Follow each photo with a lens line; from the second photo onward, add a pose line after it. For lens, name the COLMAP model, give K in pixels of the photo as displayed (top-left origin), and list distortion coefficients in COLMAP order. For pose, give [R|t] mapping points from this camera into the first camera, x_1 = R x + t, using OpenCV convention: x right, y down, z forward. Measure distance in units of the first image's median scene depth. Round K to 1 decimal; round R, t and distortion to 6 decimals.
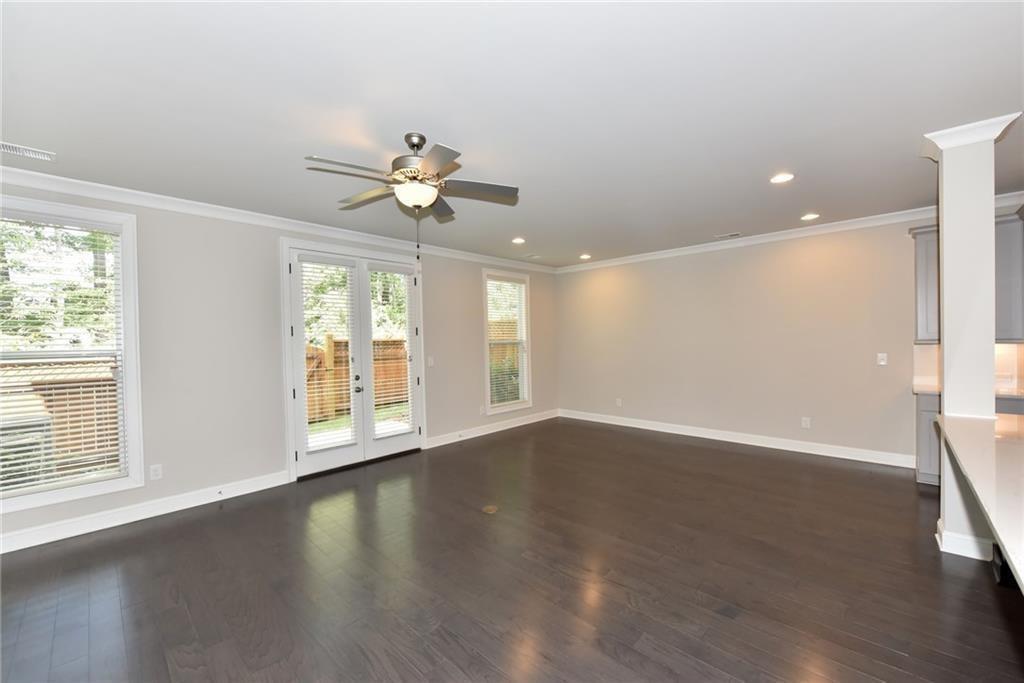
lens RADIAL K [[403.8, 0, 512.1], [0, 403.8, 343.1], [0, 0, 1]] dist [-0.012436, -0.000304]
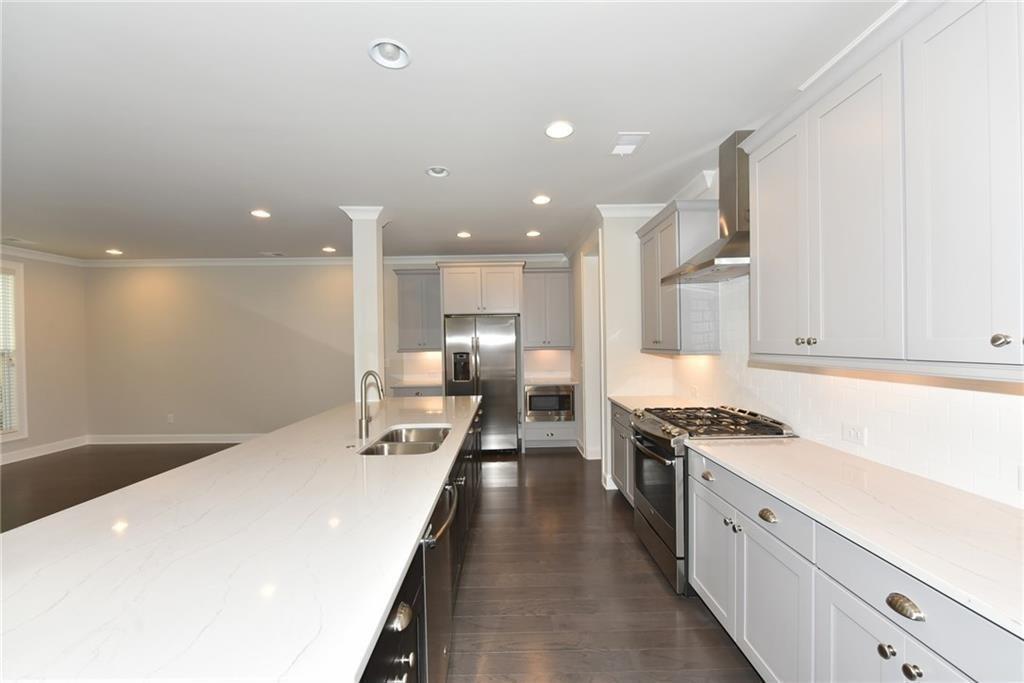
lens RADIAL K [[404.9, 0, 510.9], [0, 404.9, 345.4], [0, 0, 1]] dist [-0.008384, -0.000491]
pose [[0.715108, 0.004279, 0.699001, 0.245501], [0.005951, 0.999908, -0.012209, -0.001339], [-0.698989, 0.012891, 0.715016, -0.244290]]
